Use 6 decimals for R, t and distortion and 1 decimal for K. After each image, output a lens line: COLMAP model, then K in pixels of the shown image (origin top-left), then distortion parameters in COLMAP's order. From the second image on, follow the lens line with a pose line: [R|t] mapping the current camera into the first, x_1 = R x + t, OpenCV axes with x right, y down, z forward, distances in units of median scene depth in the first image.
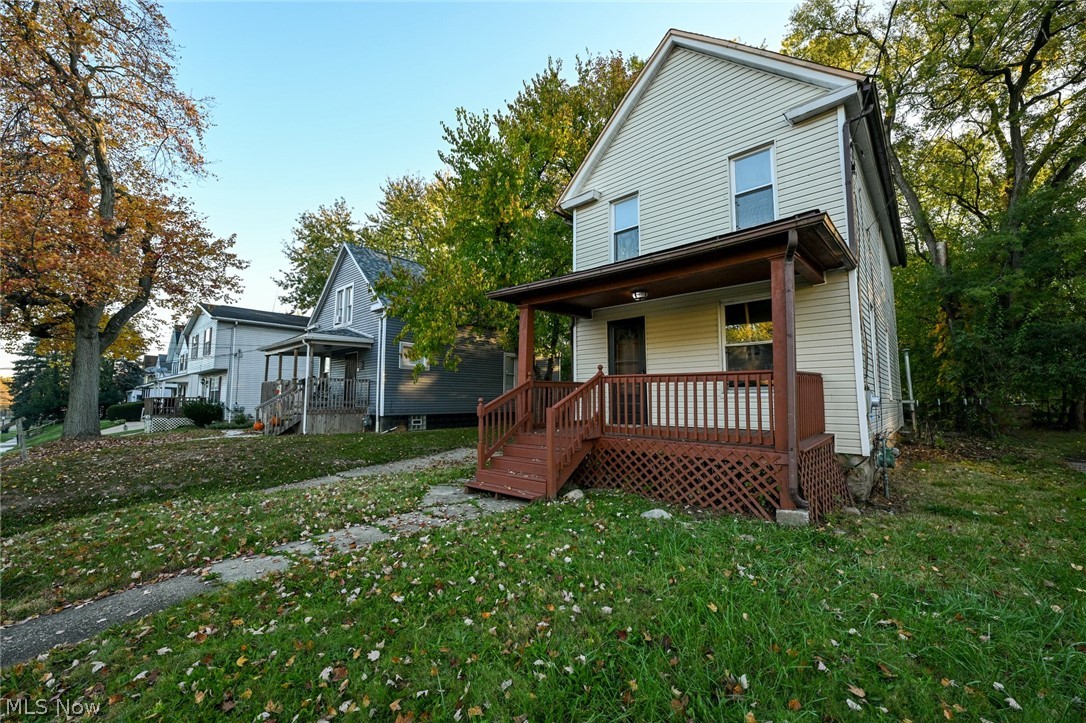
lens RADIAL K [[430.4, 0, 543.0], [0, 430.4, 361.5], [0, 0, 1]] dist [-0.000404, 0.000013]
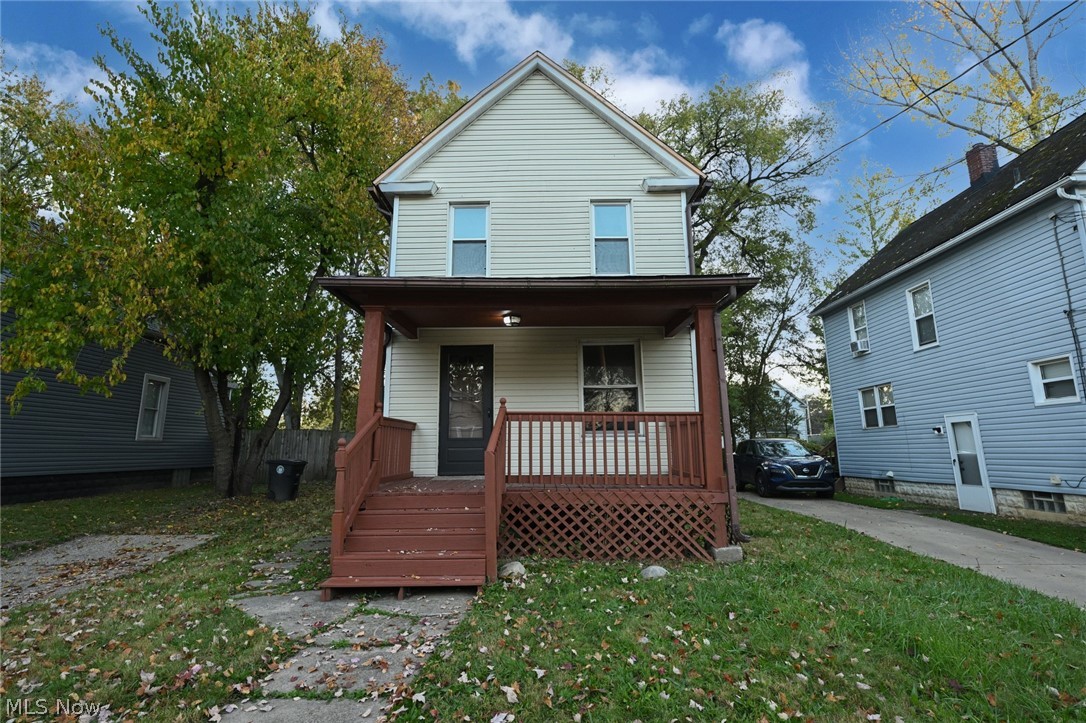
lens RADIAL K [[493.4, 0, 546.9], [0, 493.4, 360.8], [0, 0, 1]] dist [-0.002068, -0.000480]
pose [[0.745035, 0.114104, 0.657193, -0.430648], [-0.051341, 0.992147, -0.114056, 0.041048], [-0.665046, 0.051234, 0.745043, 0.274047]]
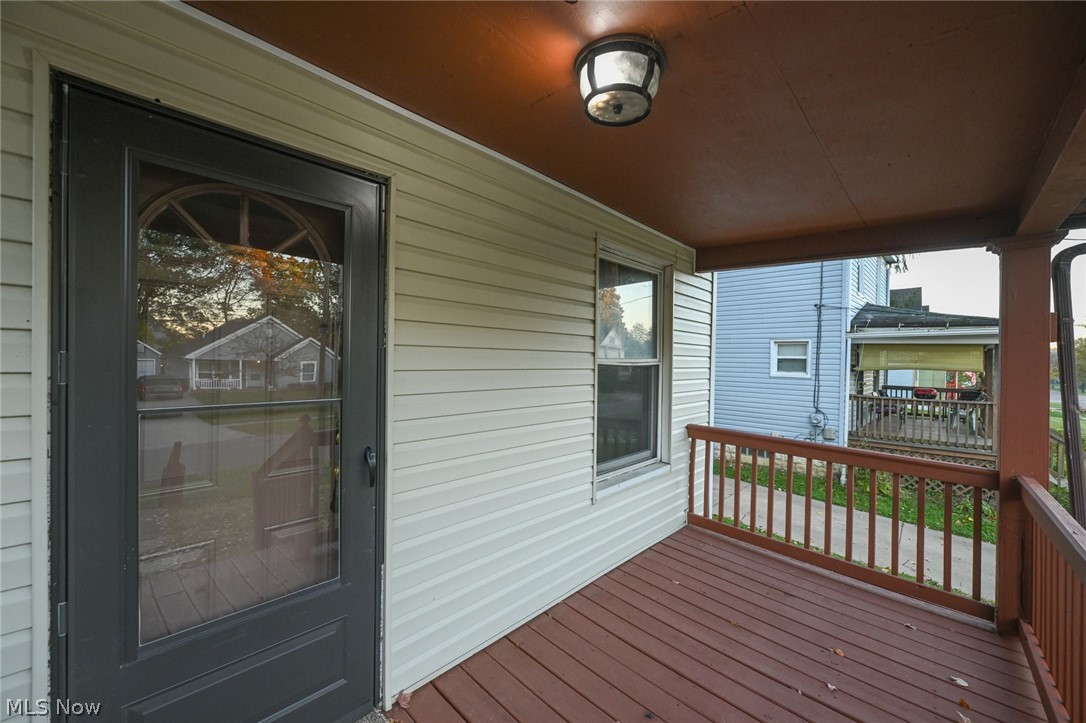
lens RADIAL K [[430.4, 0, 543.0], [0, 430.4, 361.5], [0, 0, 1]] dist [-0.000404, 0.000013]
pose [[0.015338, -0.002875, 0.999878, 0.044438], [-0.107417, 0.994204, 0.004507, -0.039382], [-0.994096, -0.107473, 0.014940, 1.219310]]
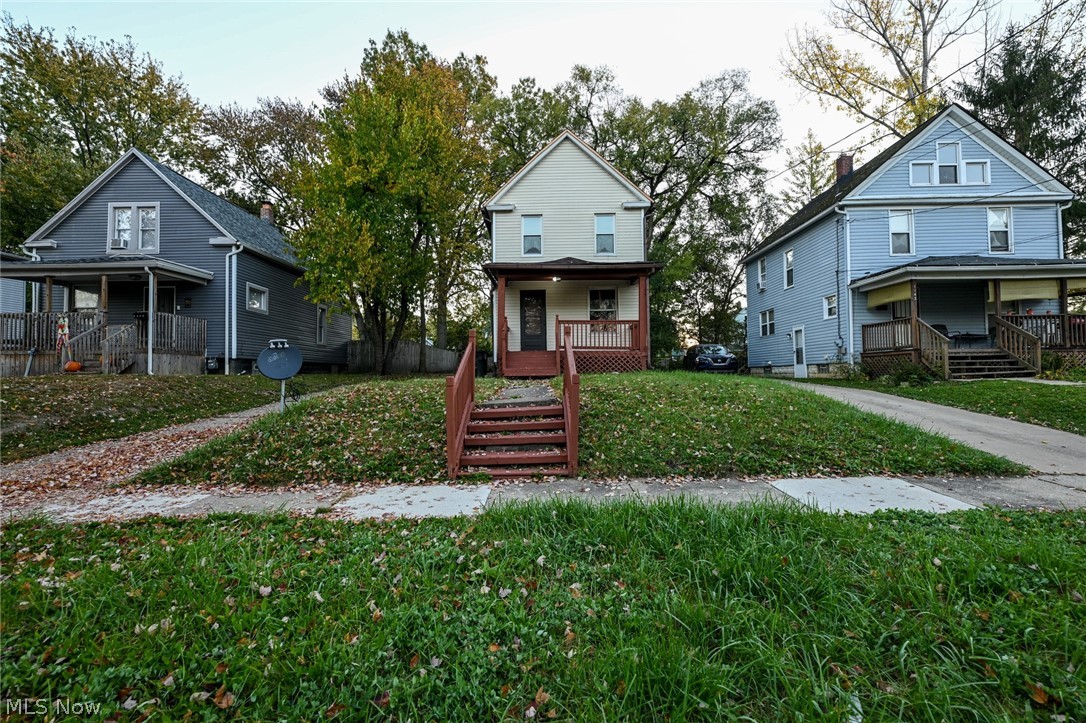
lens RADIAL K [[448.2, 0, 543.0], [0, 448.2, 361.5], [0, 0, 1]] dist [-0.000067, 0.000024]
pose [[0.756781, 0.007932, 0.653621, -1.280138], [-0.050354, 0.997662, 0.046195, 0.132963], [-0.651726, -0.067872, 0.755411, -0.511573]]
